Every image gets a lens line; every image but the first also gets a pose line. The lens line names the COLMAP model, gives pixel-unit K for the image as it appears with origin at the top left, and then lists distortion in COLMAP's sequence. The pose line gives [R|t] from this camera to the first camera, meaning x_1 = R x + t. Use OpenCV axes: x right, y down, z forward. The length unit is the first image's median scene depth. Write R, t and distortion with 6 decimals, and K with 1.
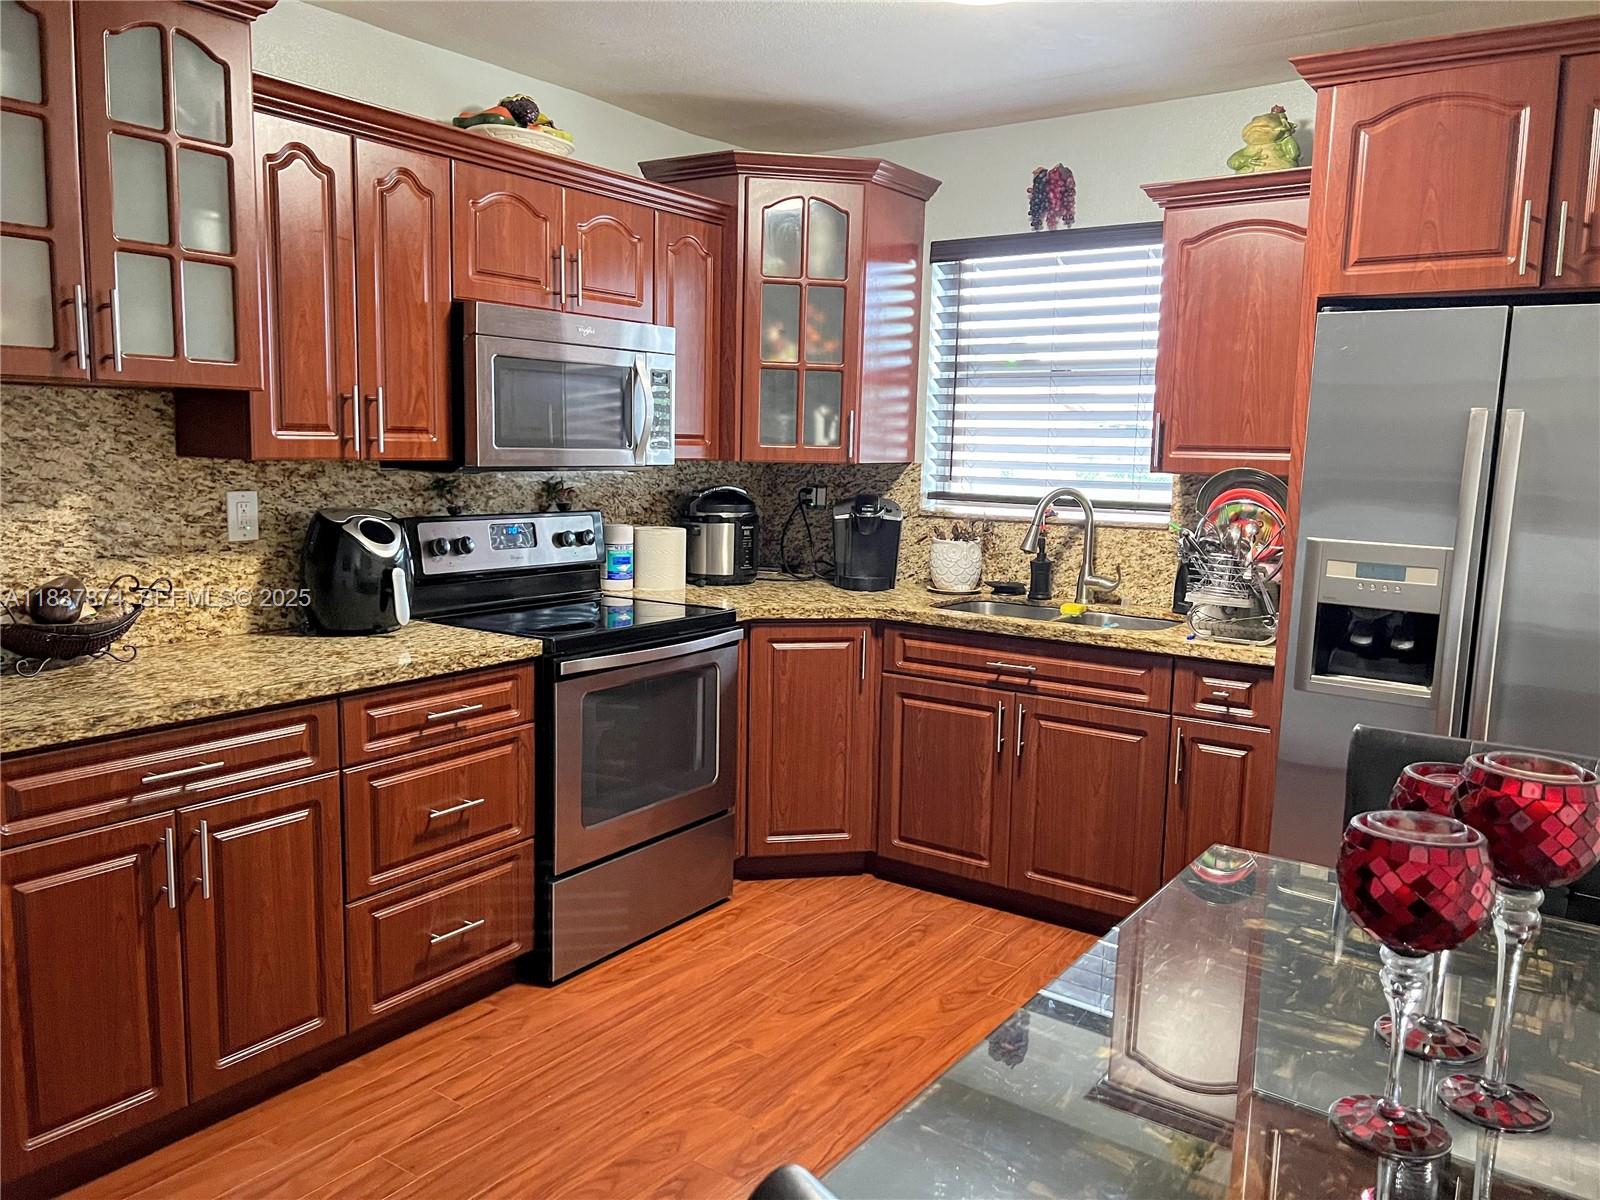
lens RADIAL K [[1210.0, 0, 789.8], [0, 1210.0, 559.0], [0, 0, 1]] dist [0.063702, -0.098243]
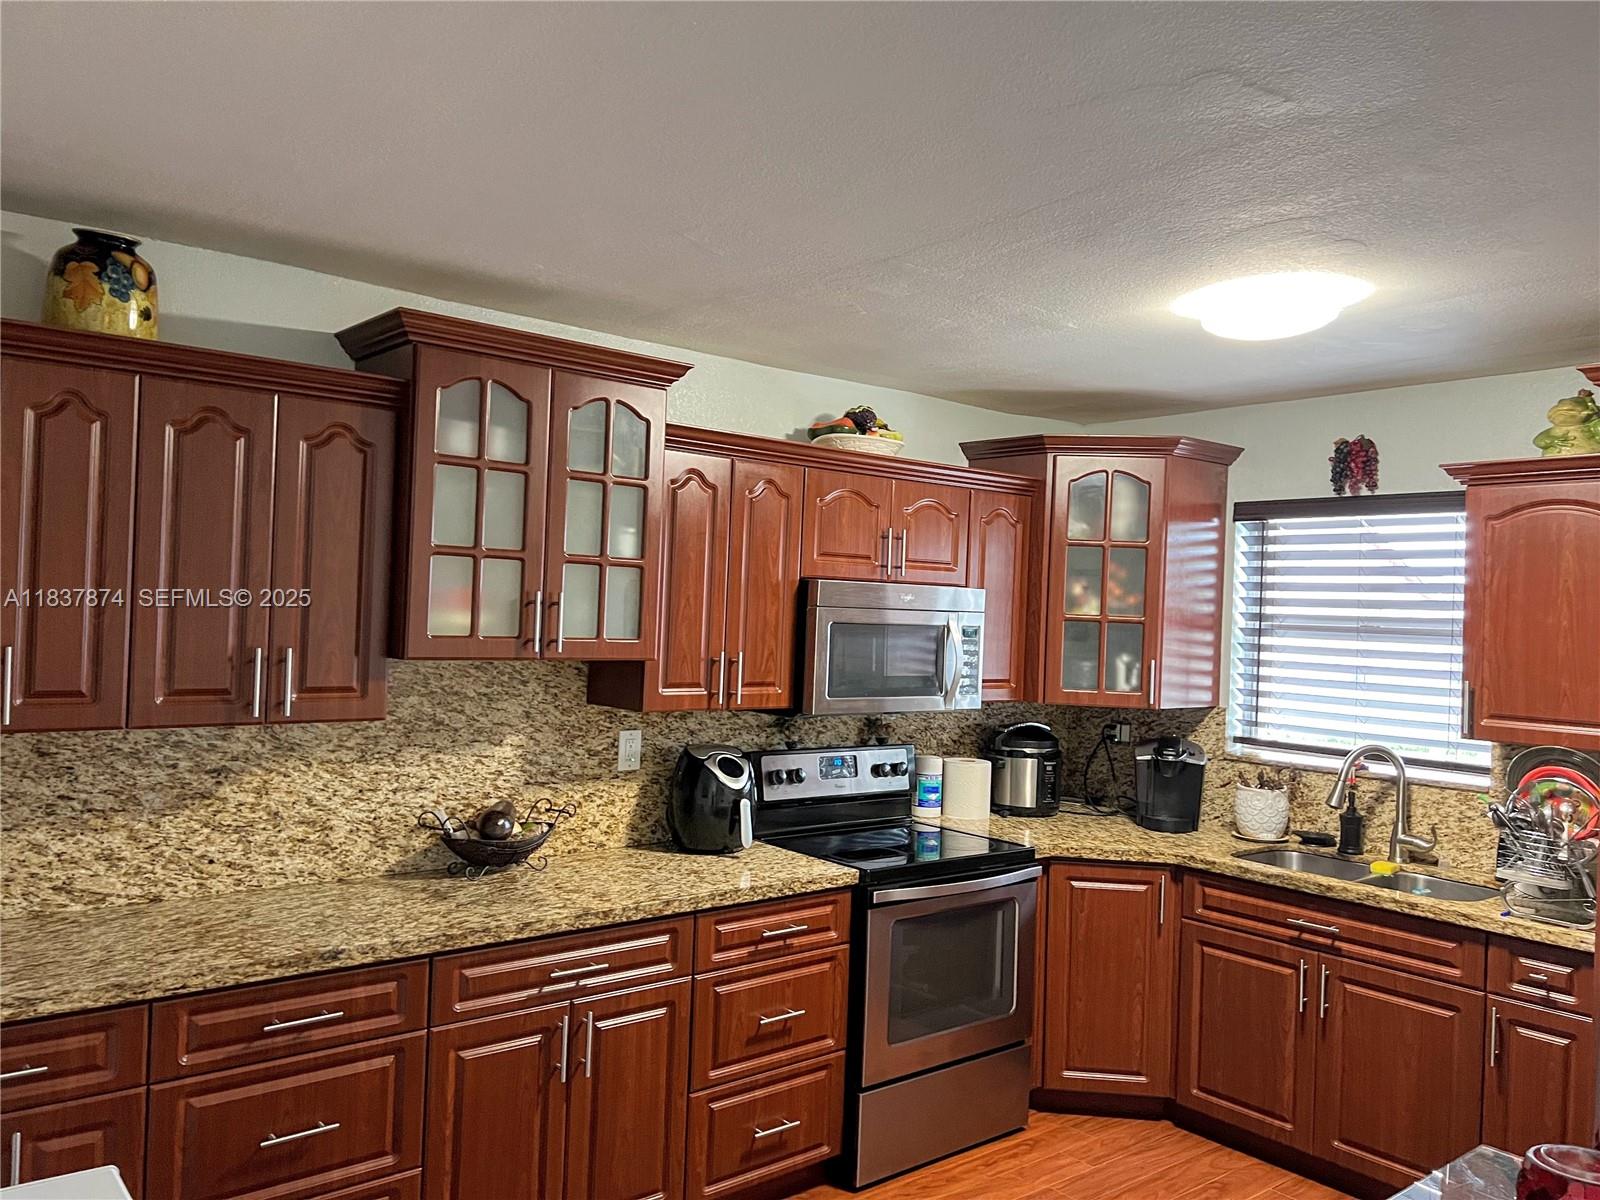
lens RADIAL K [[1210.0, 0, 789.8], [0, 1210.0, 559.0], [0, 0, 1]] dist [0.063702, -0.098243]
pose [[0.965390, 0.014703, -0.260396, 0.022990], [-0.051898, 0.989273, -0.136550, -0.053982], [0.255595, 0.145338, 0.955797, -0.133788]]
